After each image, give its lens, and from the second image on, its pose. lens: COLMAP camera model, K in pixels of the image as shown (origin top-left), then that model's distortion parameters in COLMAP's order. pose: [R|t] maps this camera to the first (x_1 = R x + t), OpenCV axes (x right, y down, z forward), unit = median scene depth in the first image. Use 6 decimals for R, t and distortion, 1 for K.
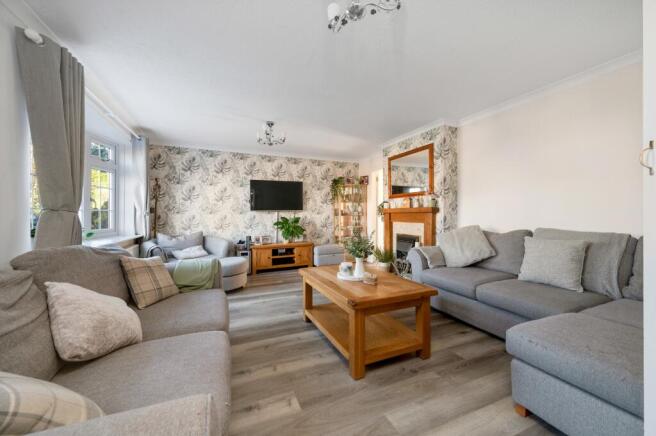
lens RADIAL K [[258.5, 0, 326.3], [0, 258.5, 216.3], [0, 0, 1]] dist [-0.010408, 0.000305]
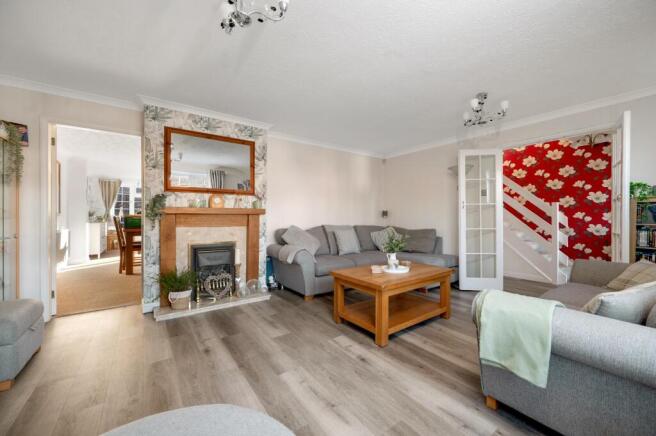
lens RADIAL K [[258.5, 0, 334.2], [0, 258.5, 218.1], [0, 0, 1]] dist [-0.010408, 0.000305]
pose [[-0.236661, 0.000523, 0.971592, -0.573064], [0.005893, 0.999982, 0.000897, -0.000983], [-0.971574, 0.005938, -0.236660, 0.921308]]
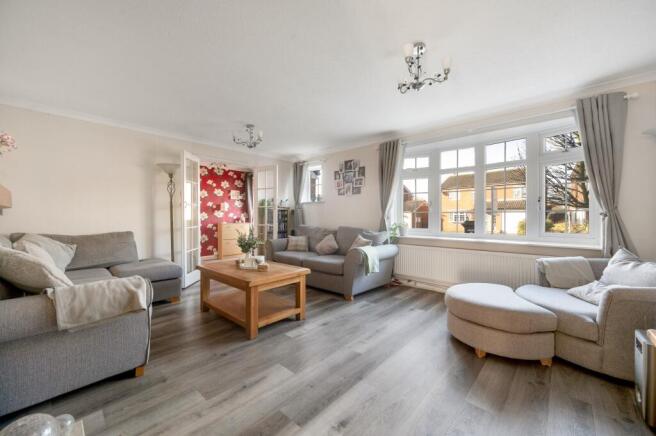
lens RADIAL K [[258.5, 0, 330.5], [0, 258.5, 217.5], [0, 0, 1]] dist [-0.010408, 0.000305]
pose [[-0.909748, 0.010276, -0.415033, 0.161060], [0.002752, 0.999821, 0.018721, -0.012783], [0.415152, 0.015889, -0.909614, 1.357610]]
